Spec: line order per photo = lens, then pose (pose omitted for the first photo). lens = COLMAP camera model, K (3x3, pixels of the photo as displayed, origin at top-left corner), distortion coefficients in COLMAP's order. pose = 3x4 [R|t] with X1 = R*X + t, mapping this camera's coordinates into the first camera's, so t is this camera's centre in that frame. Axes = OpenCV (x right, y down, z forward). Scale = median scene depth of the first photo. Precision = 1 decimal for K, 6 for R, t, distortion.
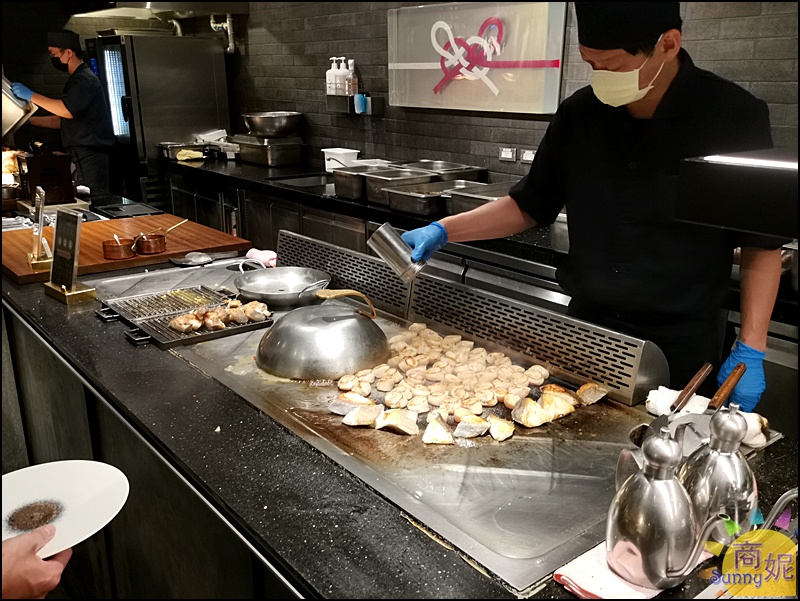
lens RADIAL K [[742.6, 0, 400.5], [0, 742.6, 298.8], [0, 0, 1]] dist [0.010884, 0.000000]
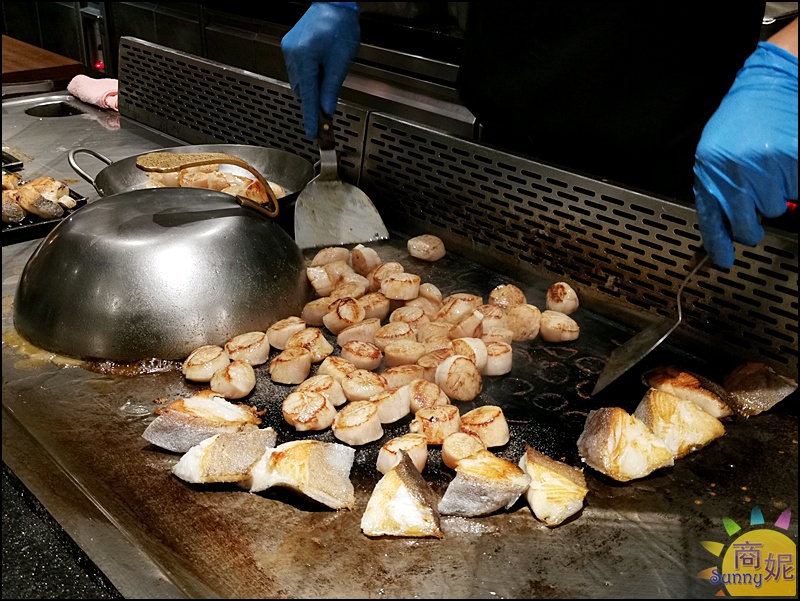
lens RADIAL K [[1021.0, 0, 398.5], [0, 1021.0, 301.3], [0, 0, 1]] dist [0.044504, 0.000000]
pose [[0.999961, -0.008702, 0.001343, 0.044735], [0.008446, 0.991097, 0.132872, -0.004757], [-0.002487, -0.132855, 0.991132, 0.410165]]
